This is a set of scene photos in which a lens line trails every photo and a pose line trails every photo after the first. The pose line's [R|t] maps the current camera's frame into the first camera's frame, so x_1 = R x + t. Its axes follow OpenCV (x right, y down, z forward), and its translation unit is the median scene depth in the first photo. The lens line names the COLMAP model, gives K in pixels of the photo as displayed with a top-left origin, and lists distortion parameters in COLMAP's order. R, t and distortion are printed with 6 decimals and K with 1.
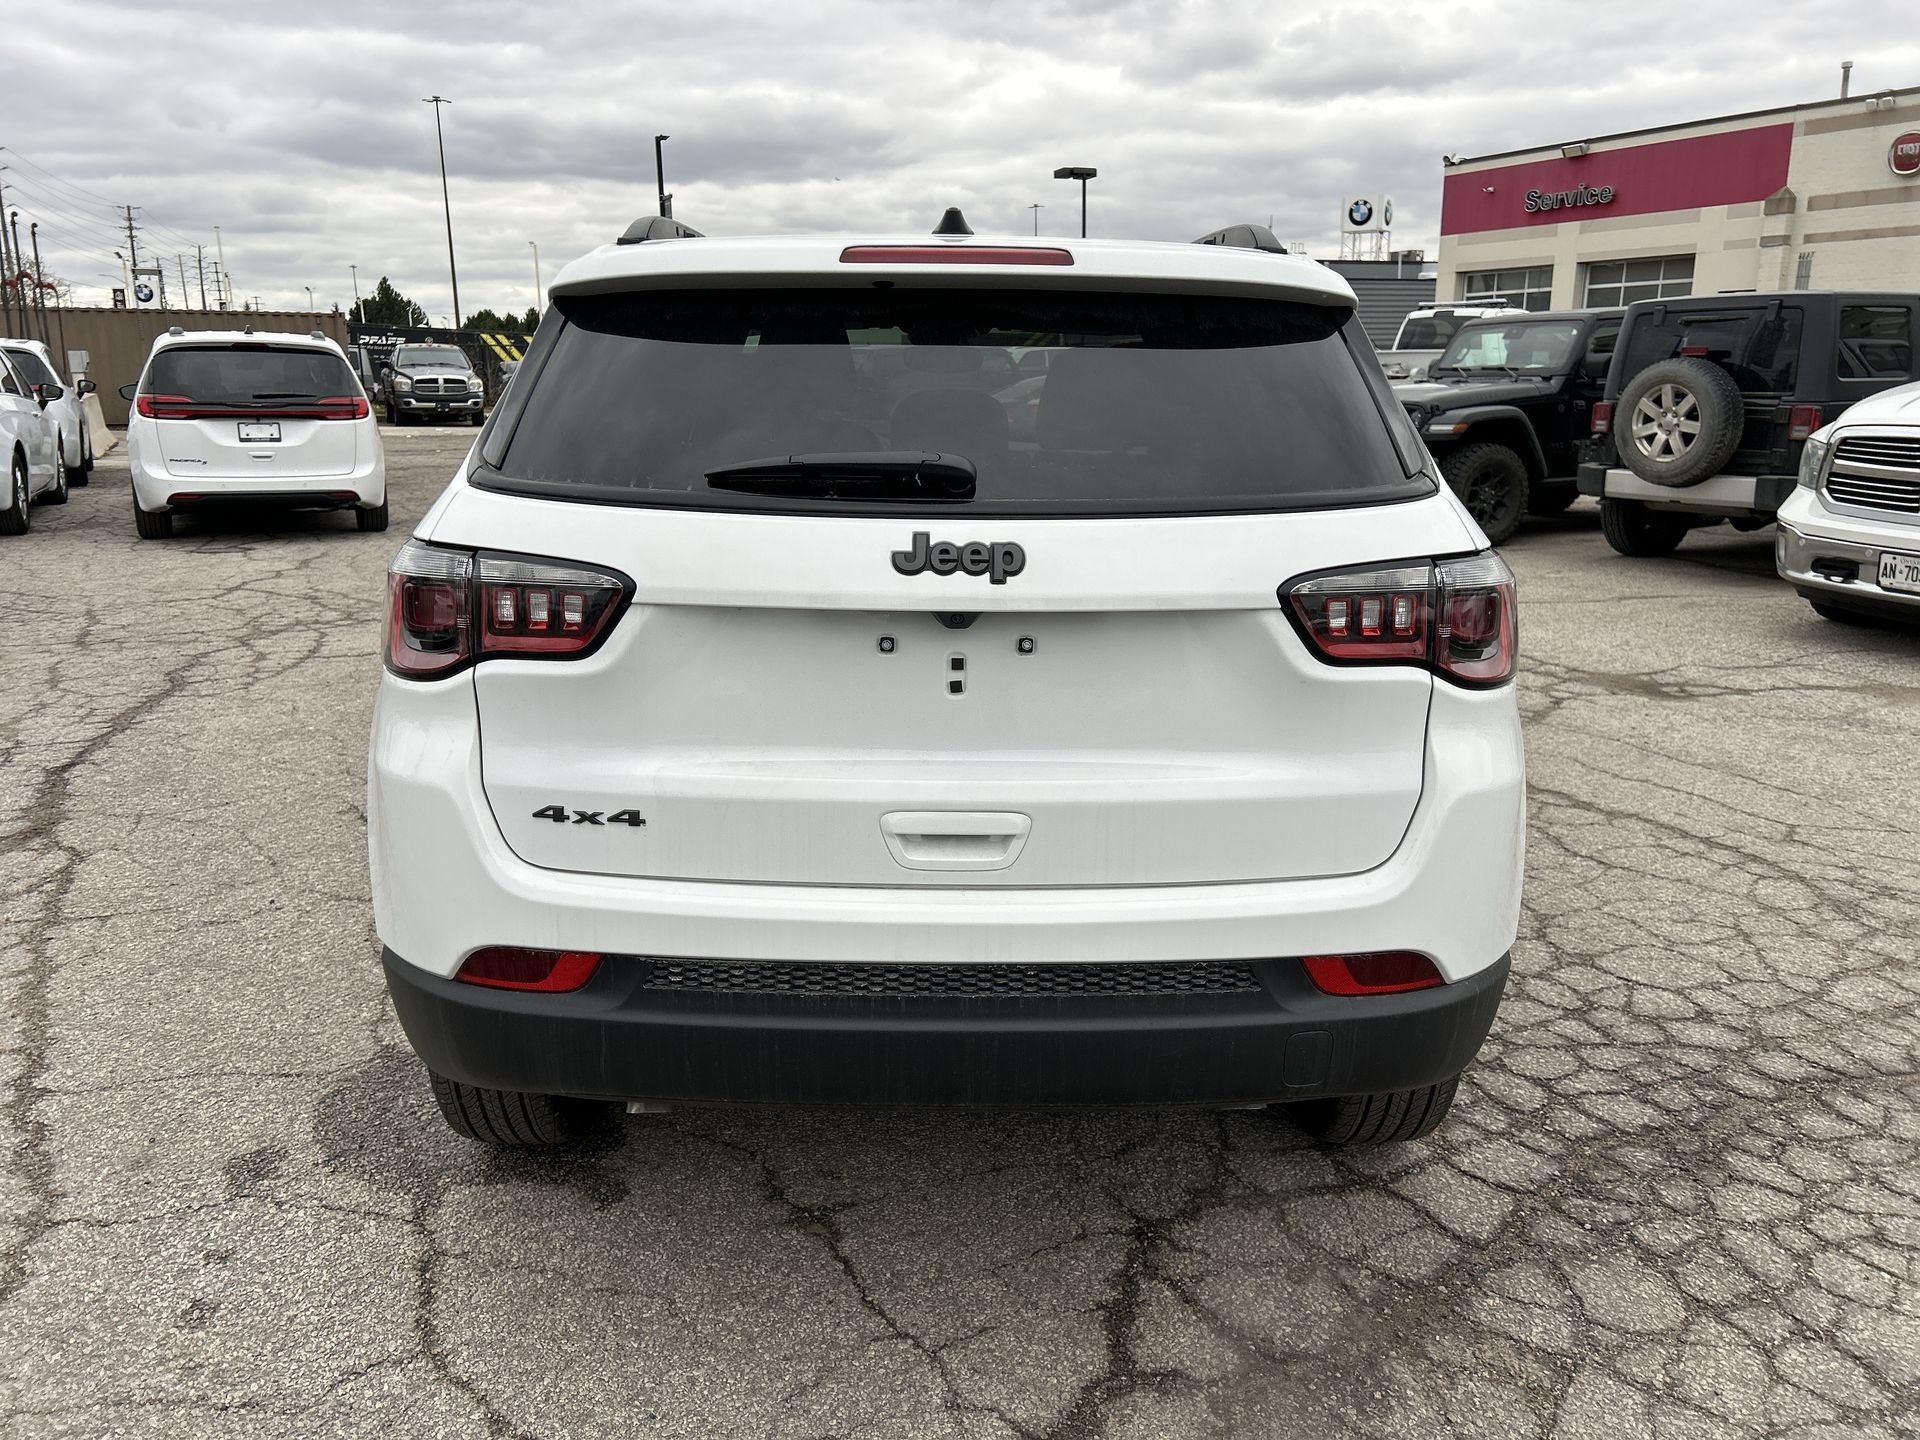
lens RADIAL K [[1432.8, 0, 957.1], [0, 1432.8, 714.8], [0, 0, 1]] dist [0.062962, -0.064715]
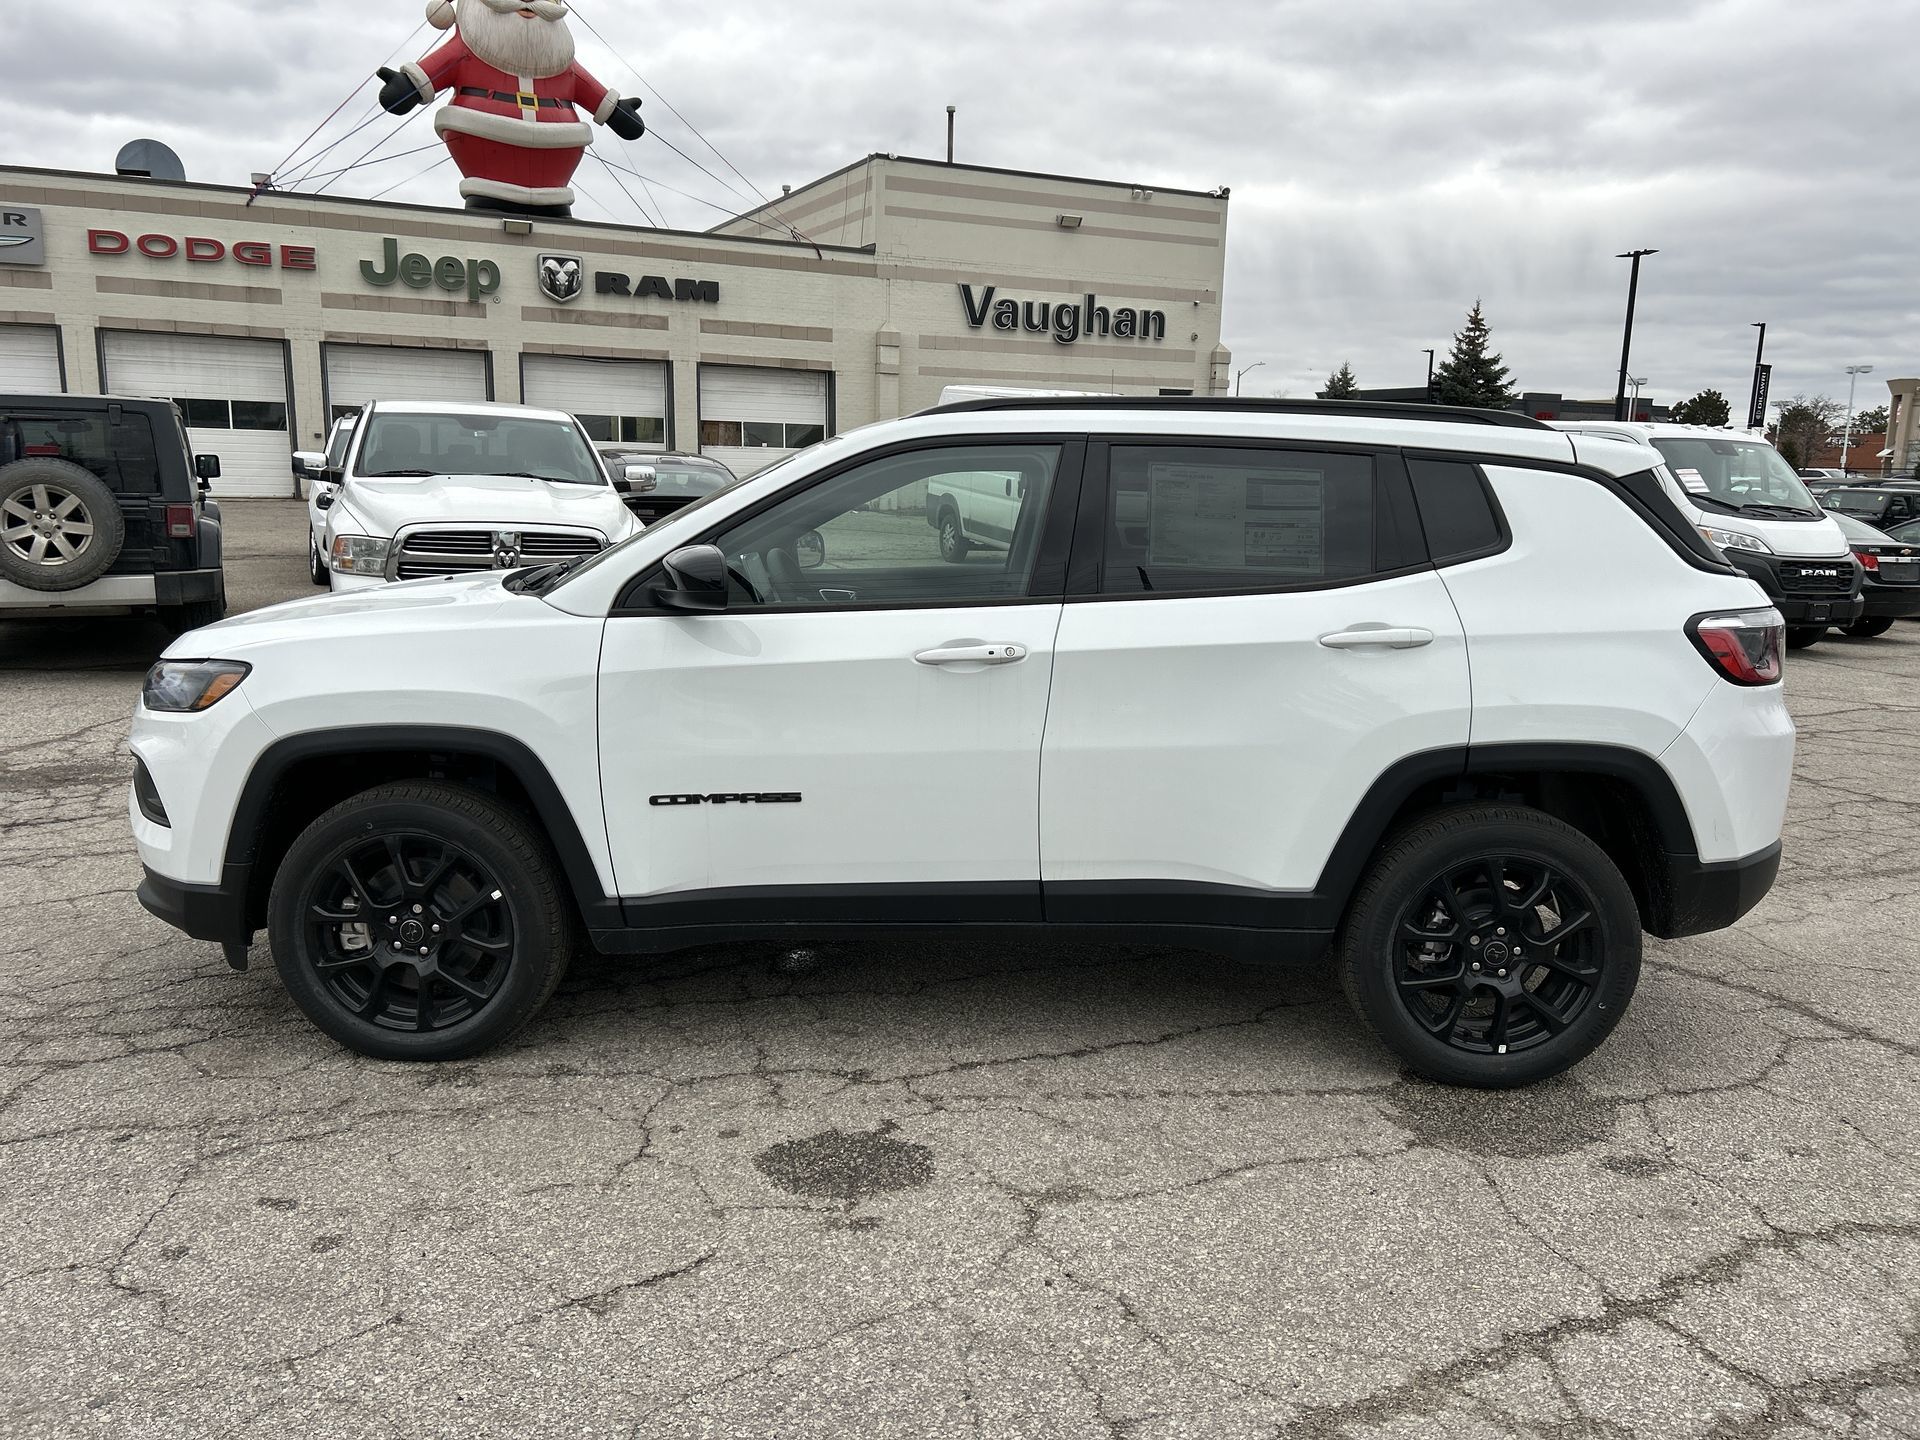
lens RADIAL K [[1432.8, 0, 958.7], [0, 1432.8, 720.1], [0, 0, 1]] dist [0.062962, -0.064715]
pose [[0.027833, -0.166916, 0.985578, -1.250394], [0.215931, 0.963686, 0.157110, -0.275163], [-0.976012, 0.208444, 0.062865, 1.071376]]
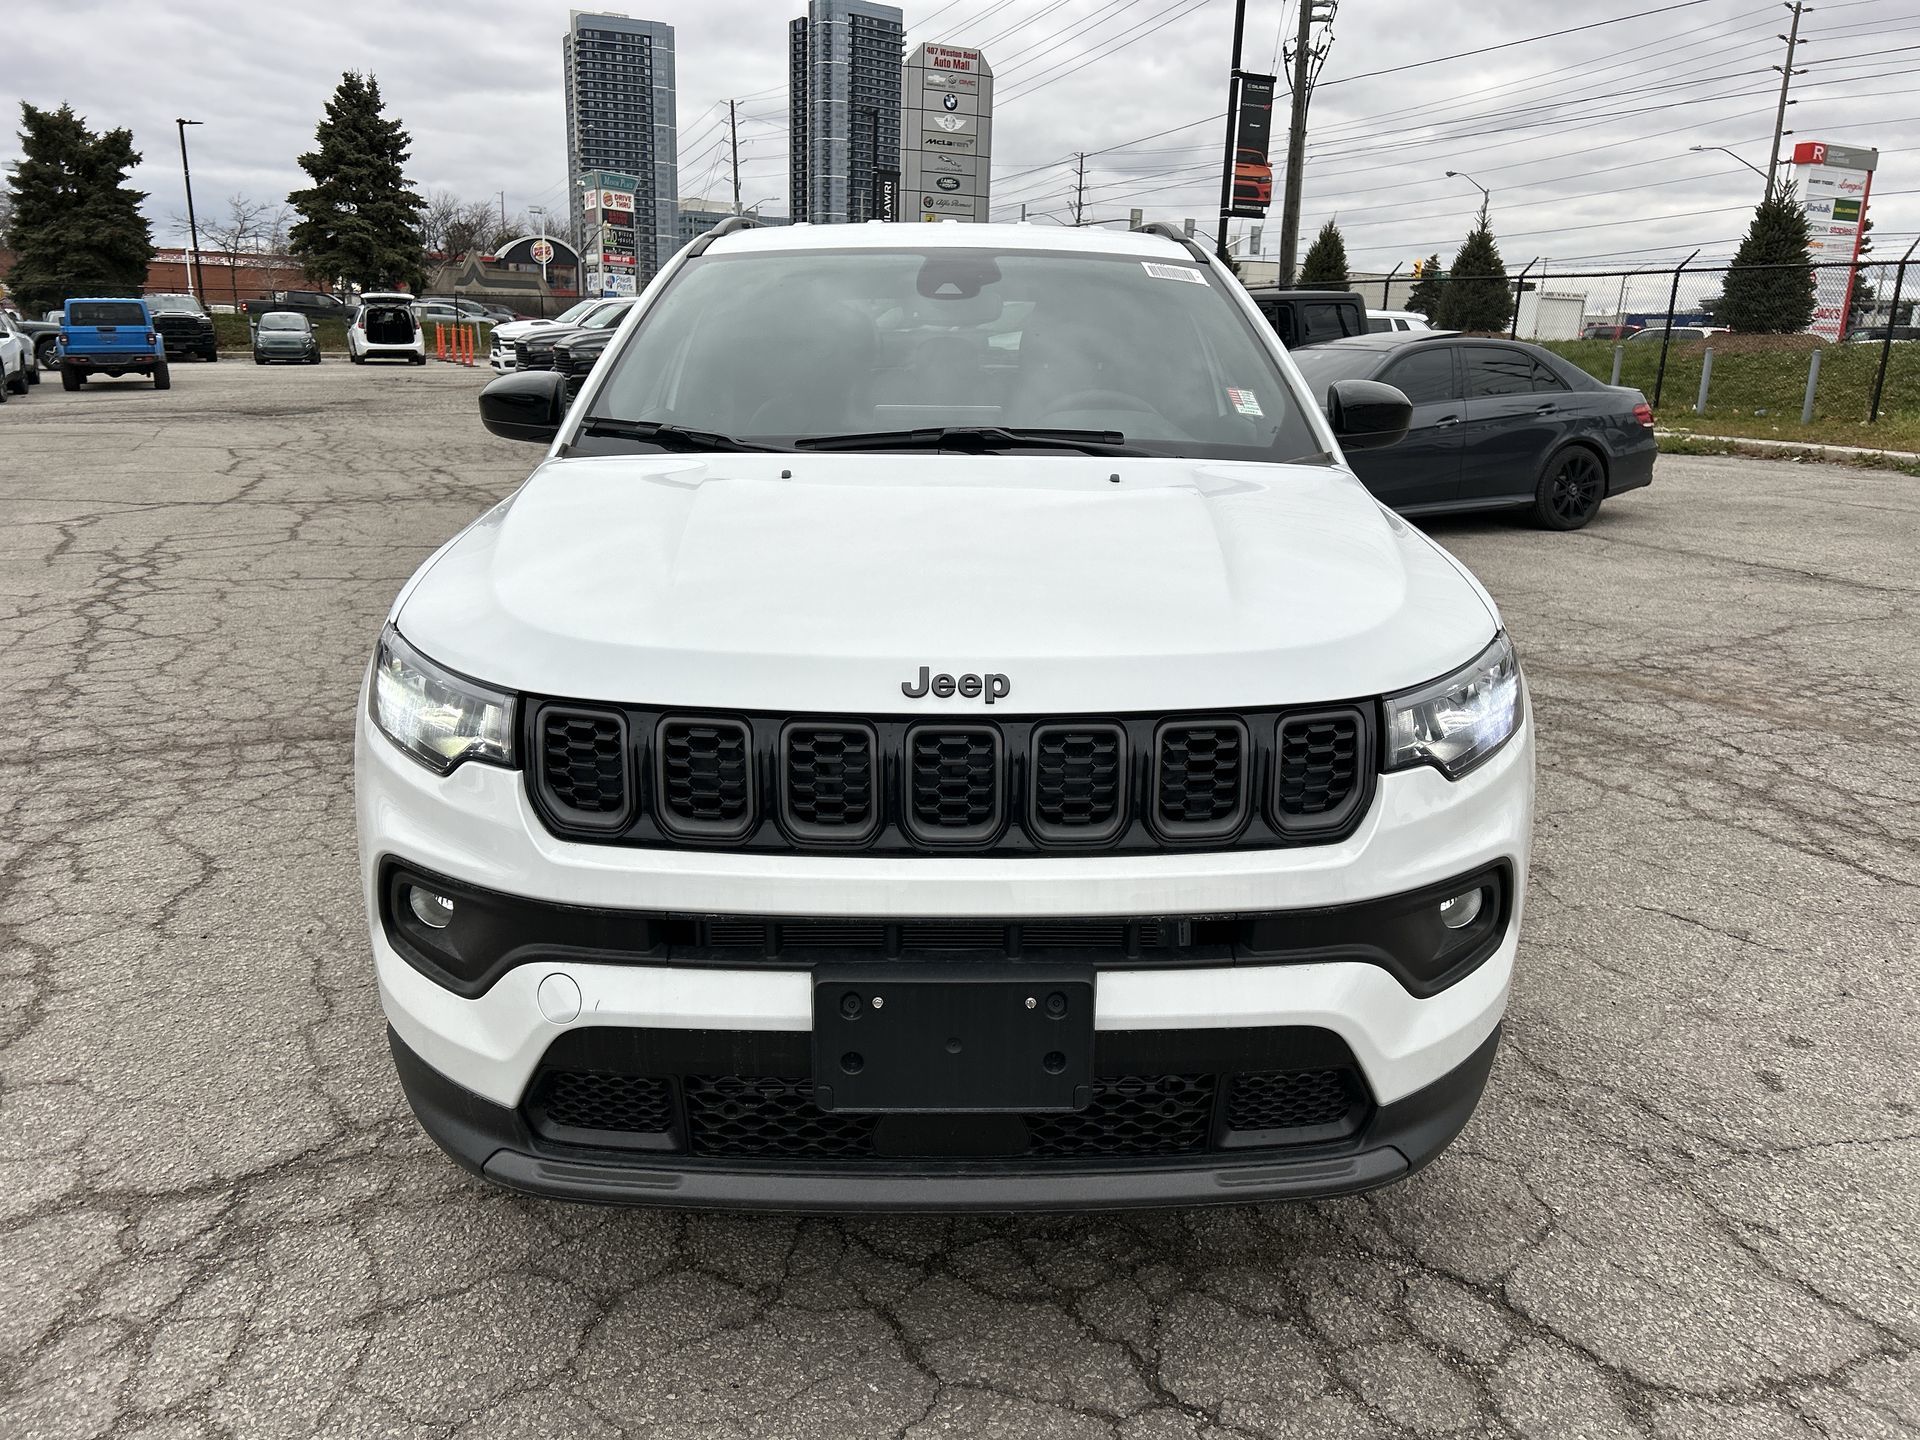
lens RADIAL K [[1432.8, 0, 973.6], [0, 1432.8, 713.9], [0, 0, 1]] dist [0.062962, -0.064715]
pose [[-0.999769, -0.018485, -0.010929, -0.020894], [-0.021457, 0.880041, 0.474413, -0.518139], [0.000848, 0.474538, -0.880235, 2.185942]]
